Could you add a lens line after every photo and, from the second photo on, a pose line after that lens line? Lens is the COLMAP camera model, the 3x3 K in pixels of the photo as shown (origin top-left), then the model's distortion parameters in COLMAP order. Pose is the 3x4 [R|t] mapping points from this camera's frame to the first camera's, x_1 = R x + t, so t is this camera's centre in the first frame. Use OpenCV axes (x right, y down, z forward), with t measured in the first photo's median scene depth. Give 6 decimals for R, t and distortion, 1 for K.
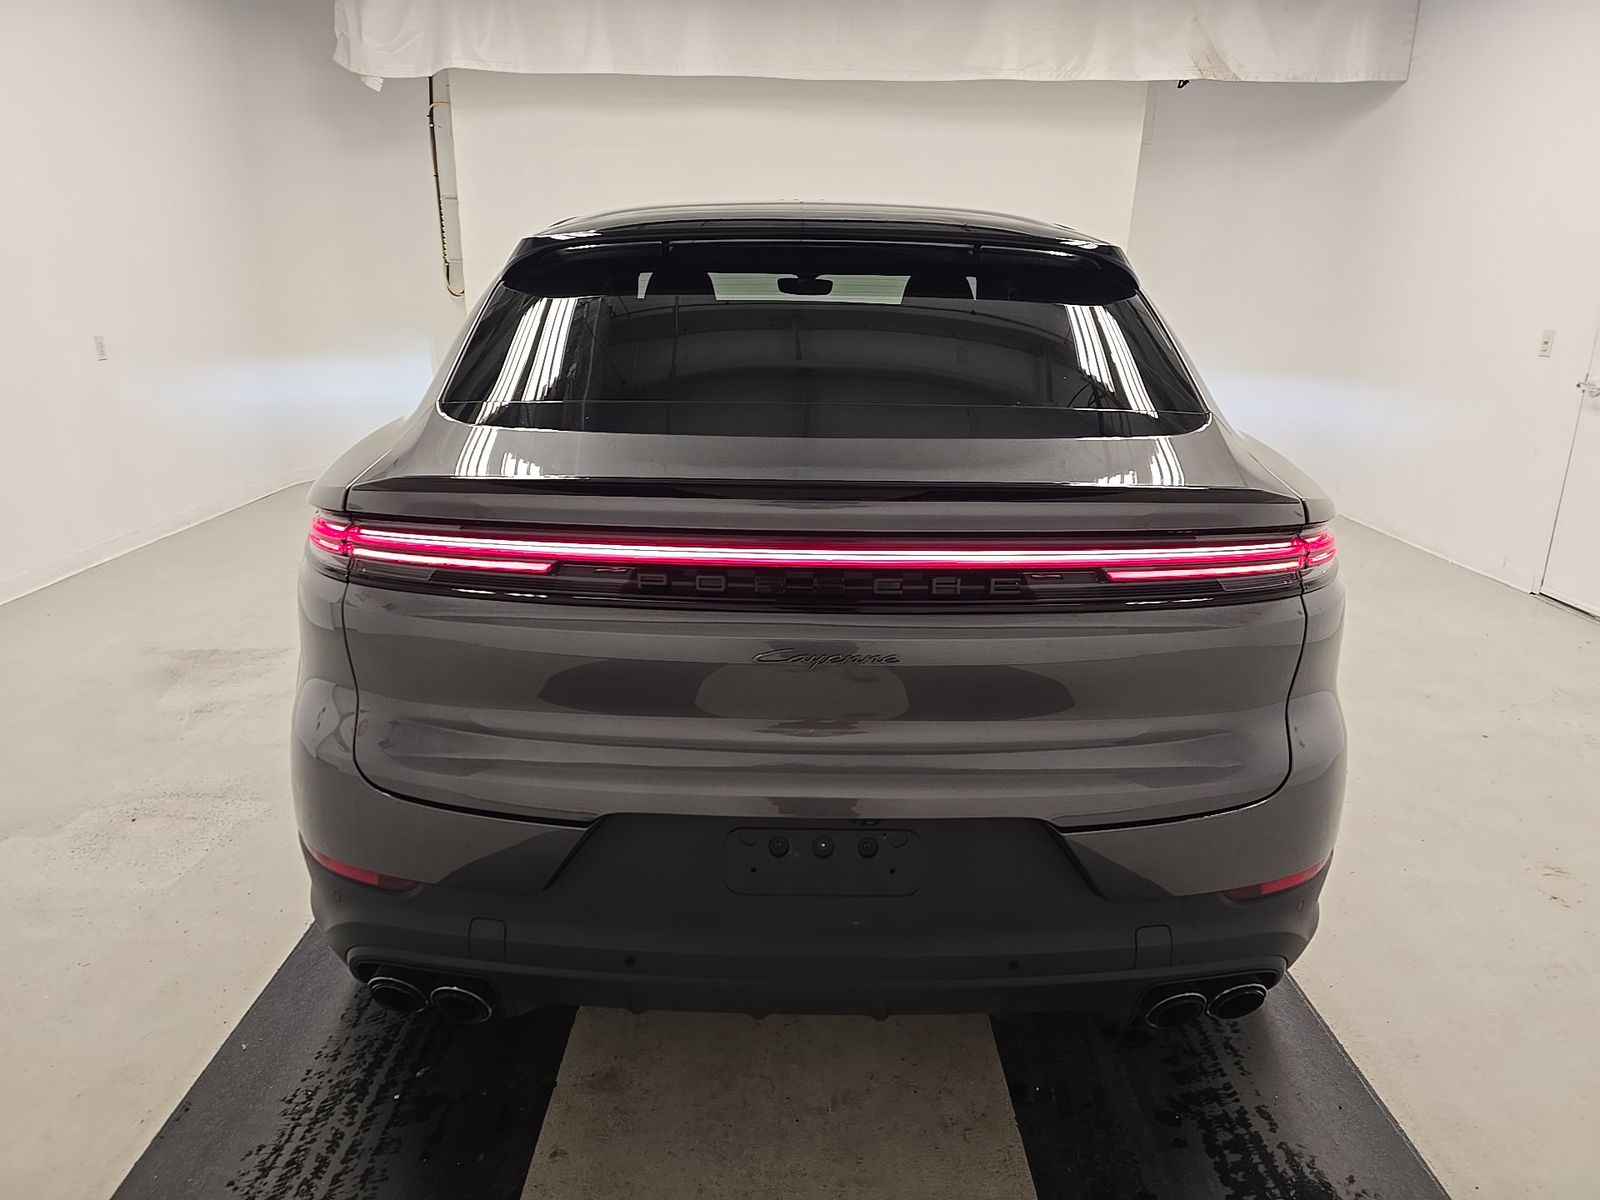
lens RADIAL K [[1084.2, 0, 796.9], [0, 1084.2, 602.6], [0, 0, 1]] dist [-0.021718, -0.001880]
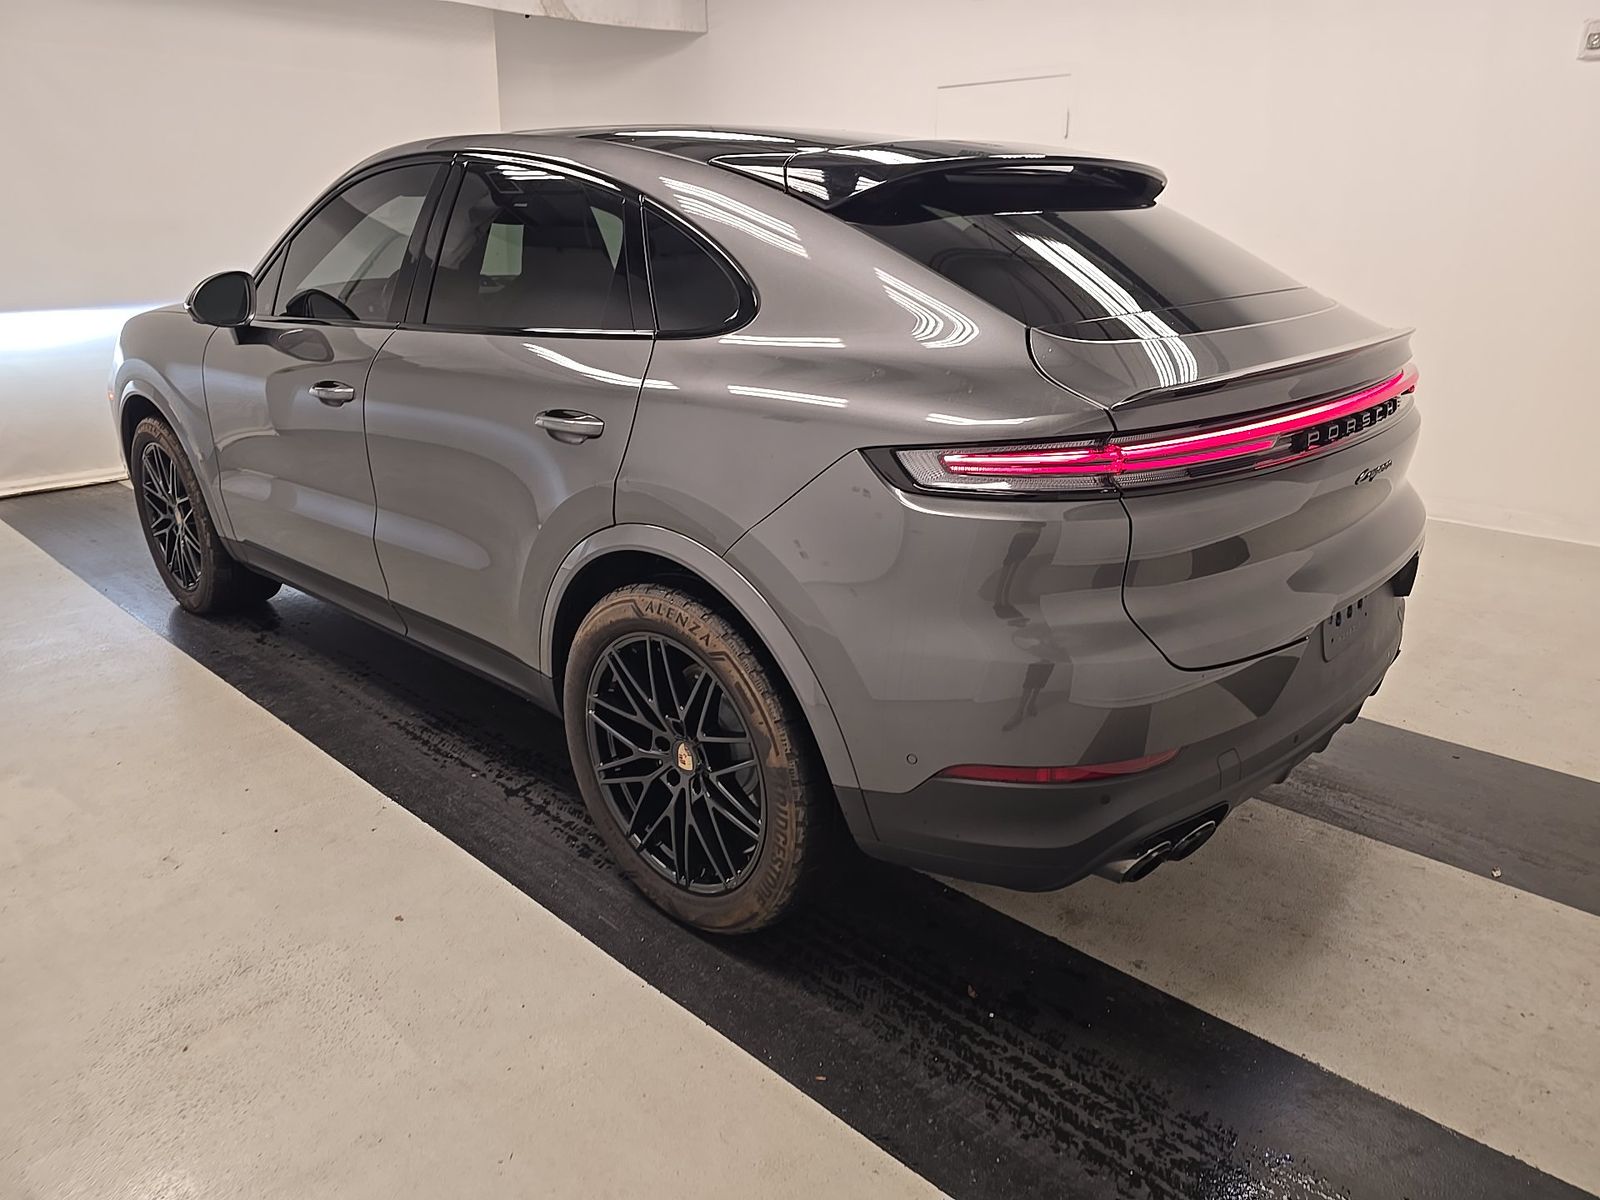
lens RADIAL K [[1084.2, 0, 797.3], [0, 1084.2, 596.8], [0, 0, 1]] dist [-0.021718, -0.001880]
pose [[0.702076, -0.259535, 0.663122, -1.177117], [0.225359, 0.964334, 0.138827, -0.124628], [-0.675501, 0.051973, 0.735525, 0.368844]]
